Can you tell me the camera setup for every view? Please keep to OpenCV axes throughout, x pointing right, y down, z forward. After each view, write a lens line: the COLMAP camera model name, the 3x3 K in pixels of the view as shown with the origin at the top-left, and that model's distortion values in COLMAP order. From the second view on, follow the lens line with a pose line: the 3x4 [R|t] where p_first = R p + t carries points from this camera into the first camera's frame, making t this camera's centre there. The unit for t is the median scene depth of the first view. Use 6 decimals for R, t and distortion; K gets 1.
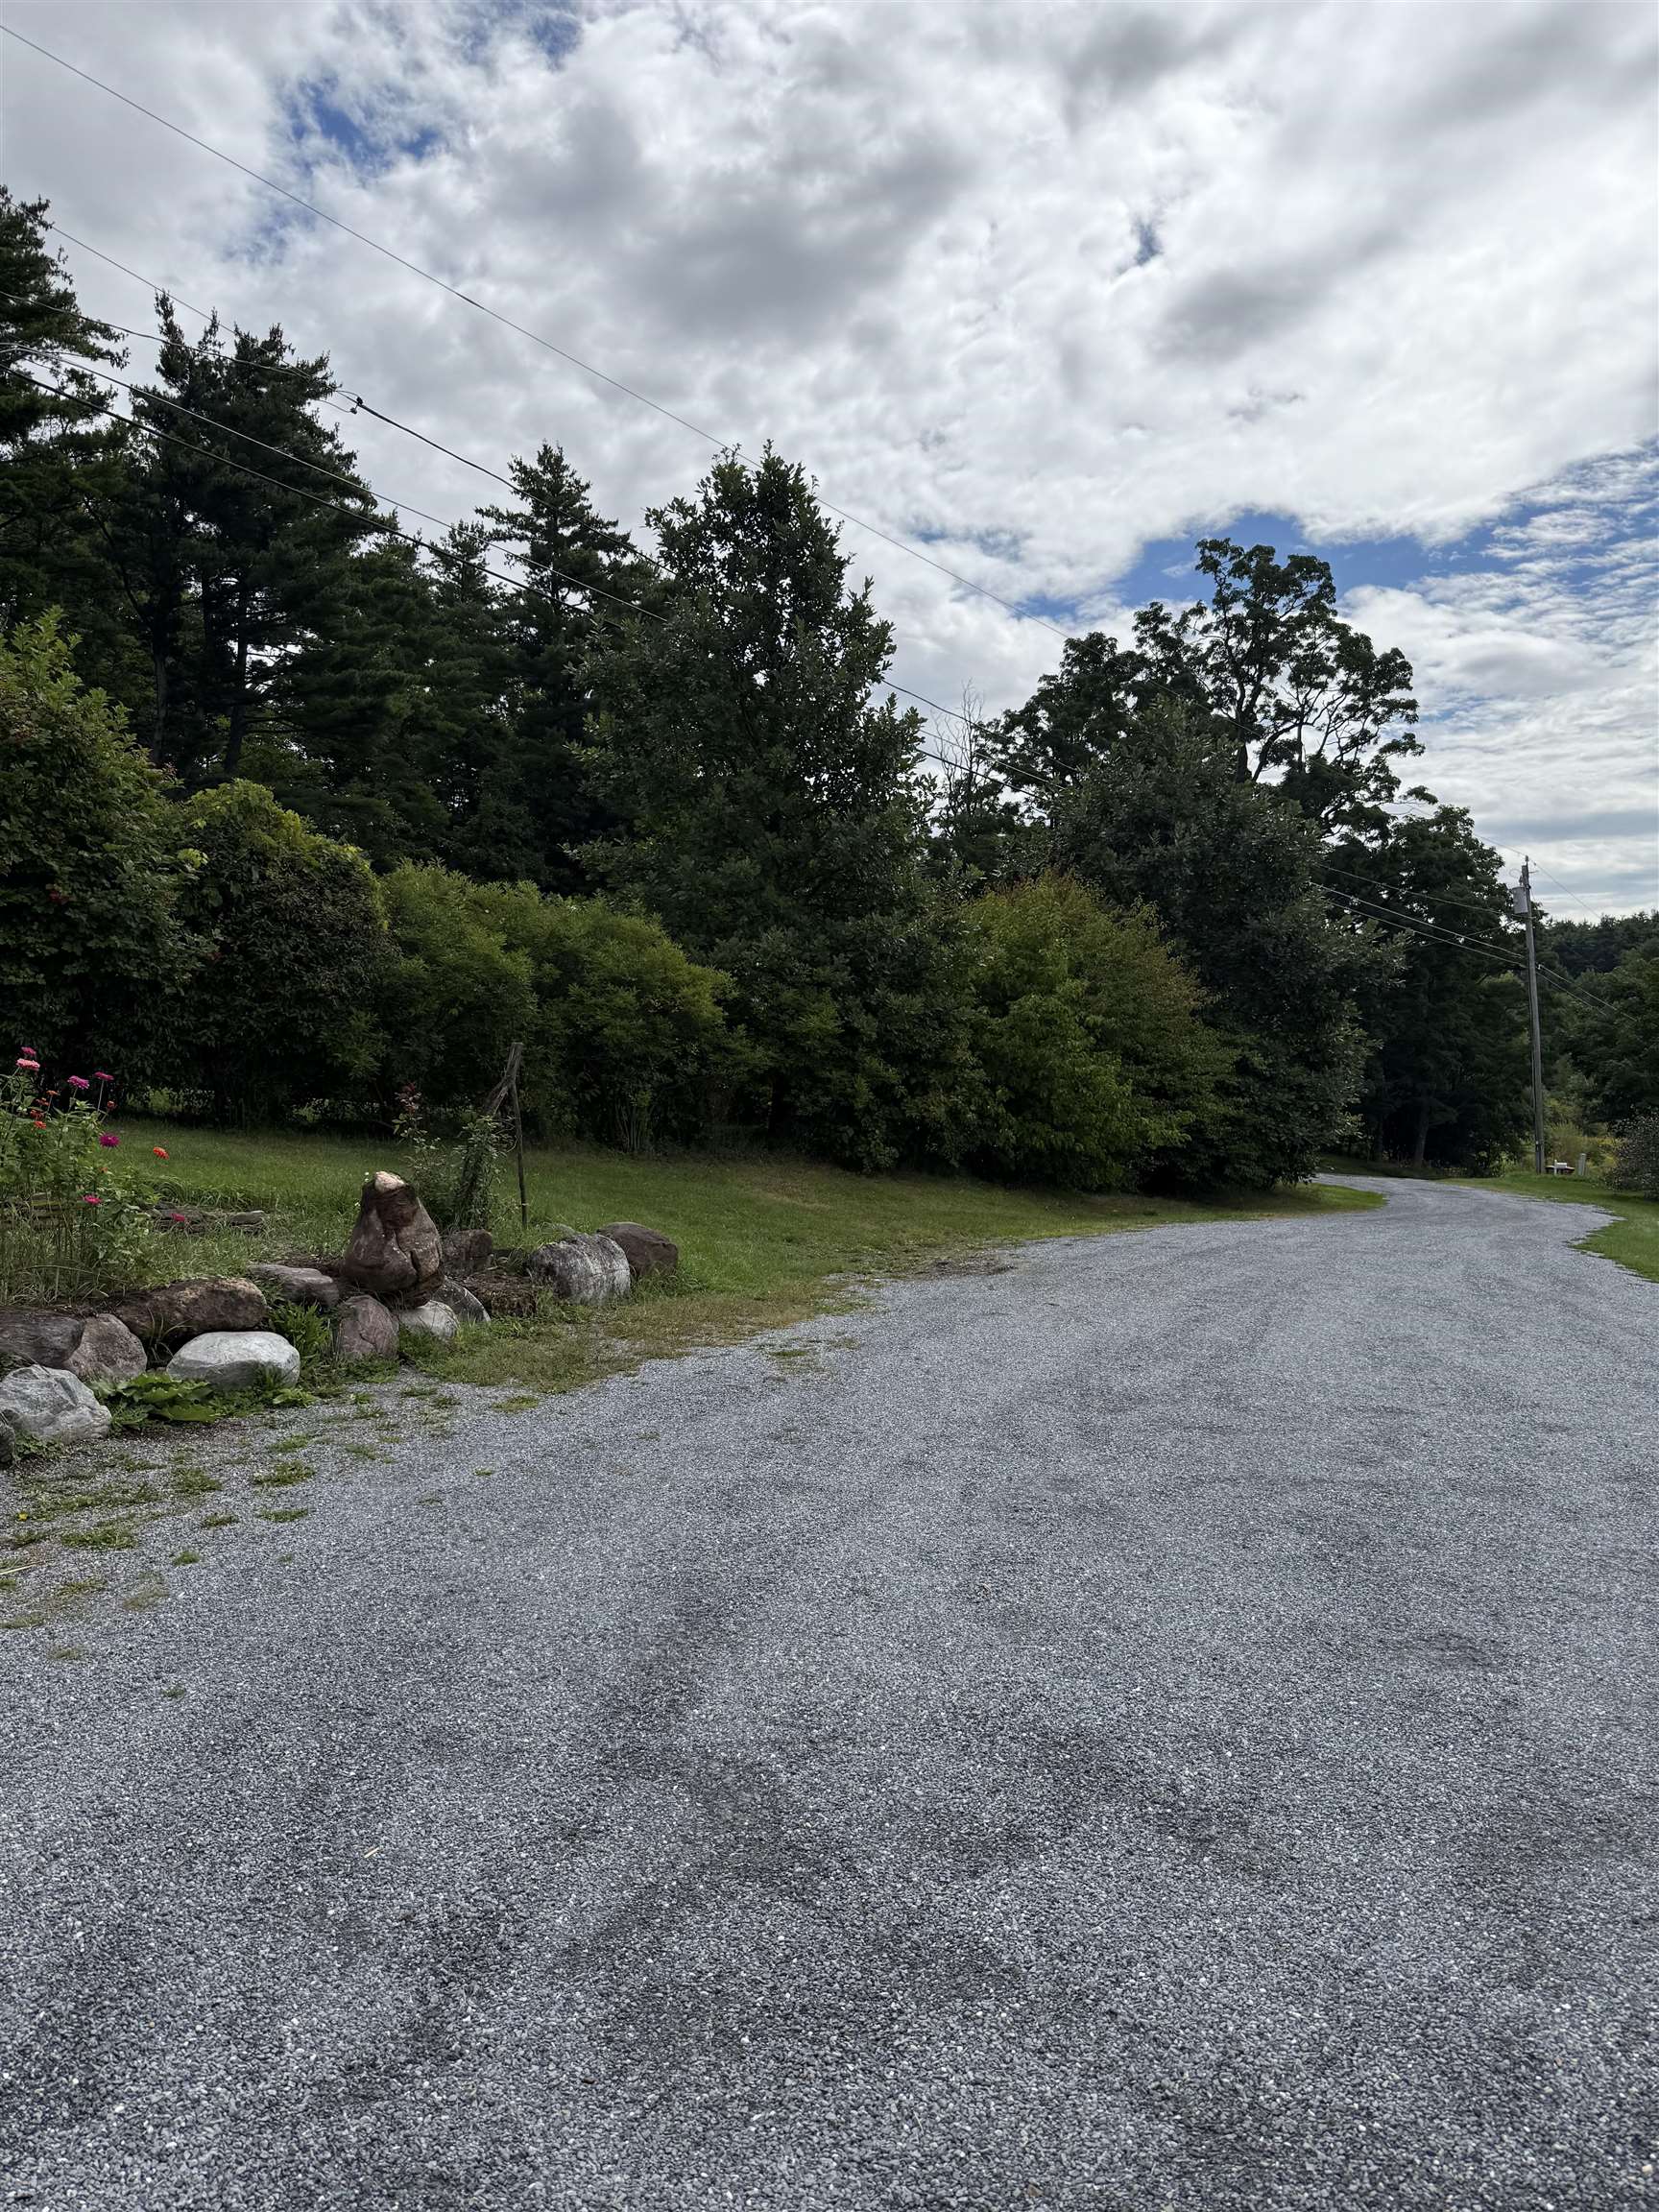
lens RADIAL K [[1552.5, 0, 828.3], [0, 1552.5, 1107.2], [0, 0, 1]] dist [0.065029, -0.090385]
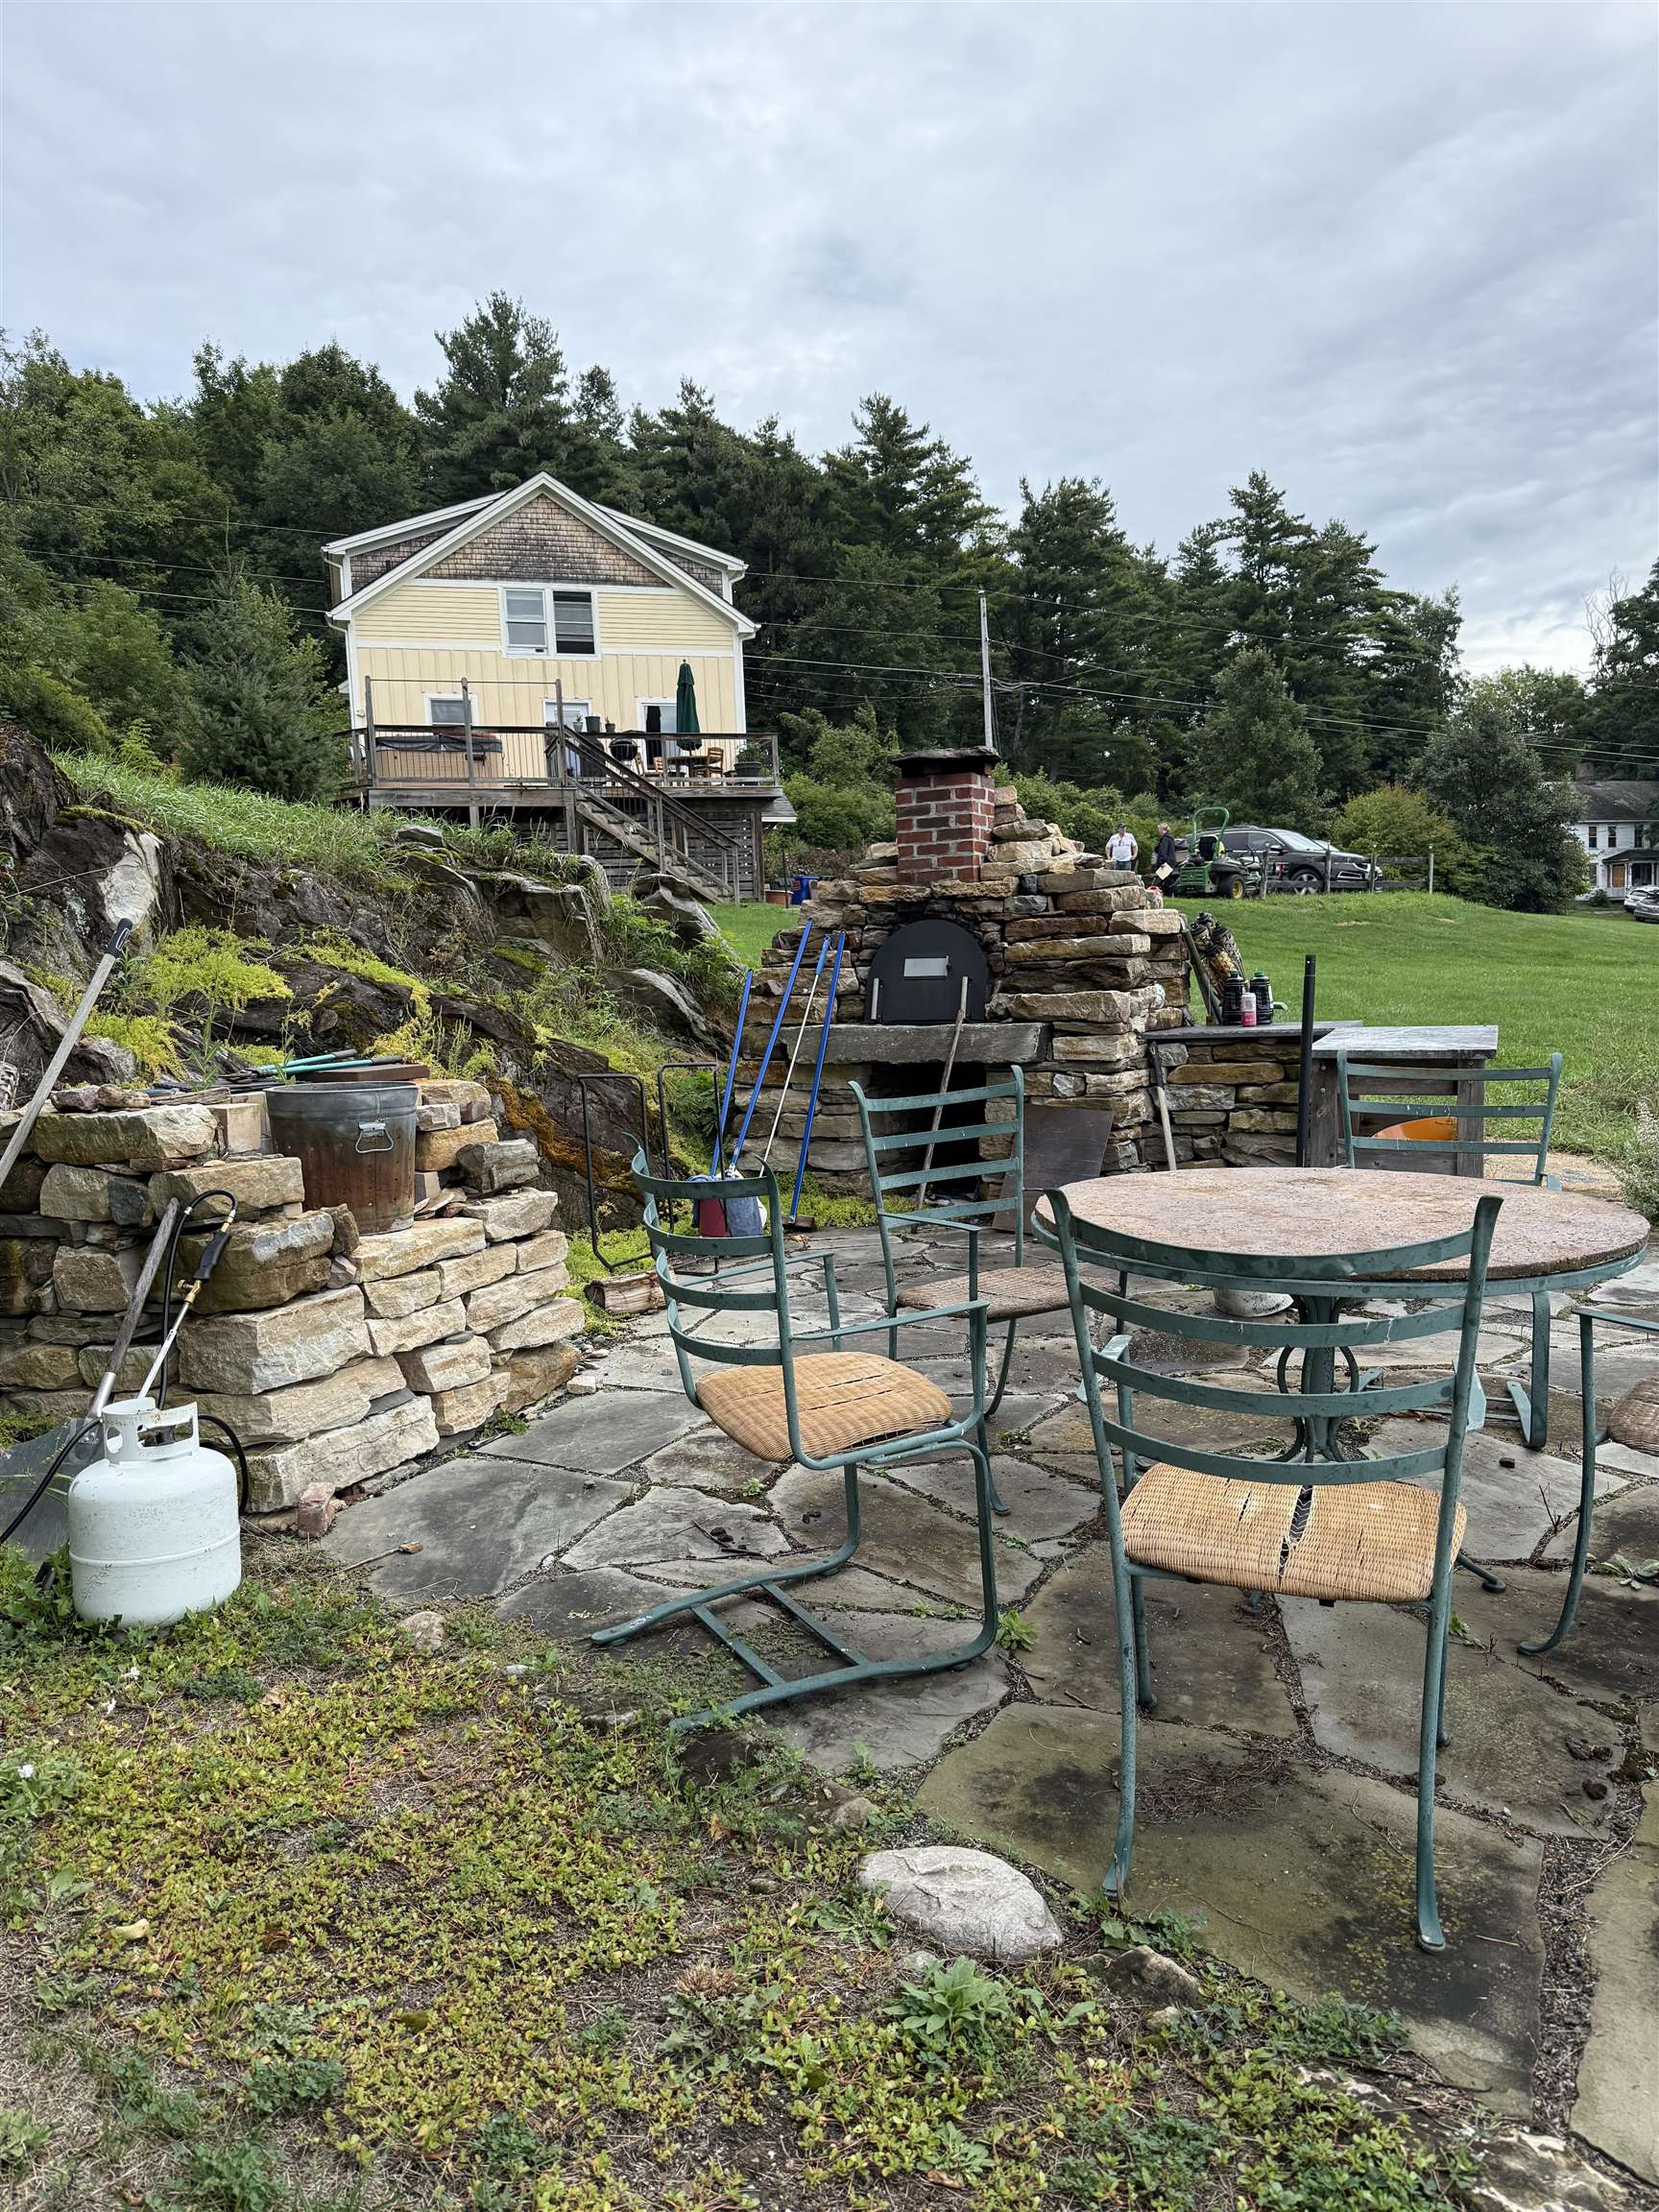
lens RADIAL K [[1552.5, 0, 835.4], [0, 1552.5, 1097.9], [0, 0, 1]] dist [0.065029, -0.090385]
pose [[0.882299, 0.016578, -0.470397, 0.175776], [0.023258, 0.996623, 0.078747, 0.041350], [0.470114, -0.080419, 0.878934, -0.530744]]
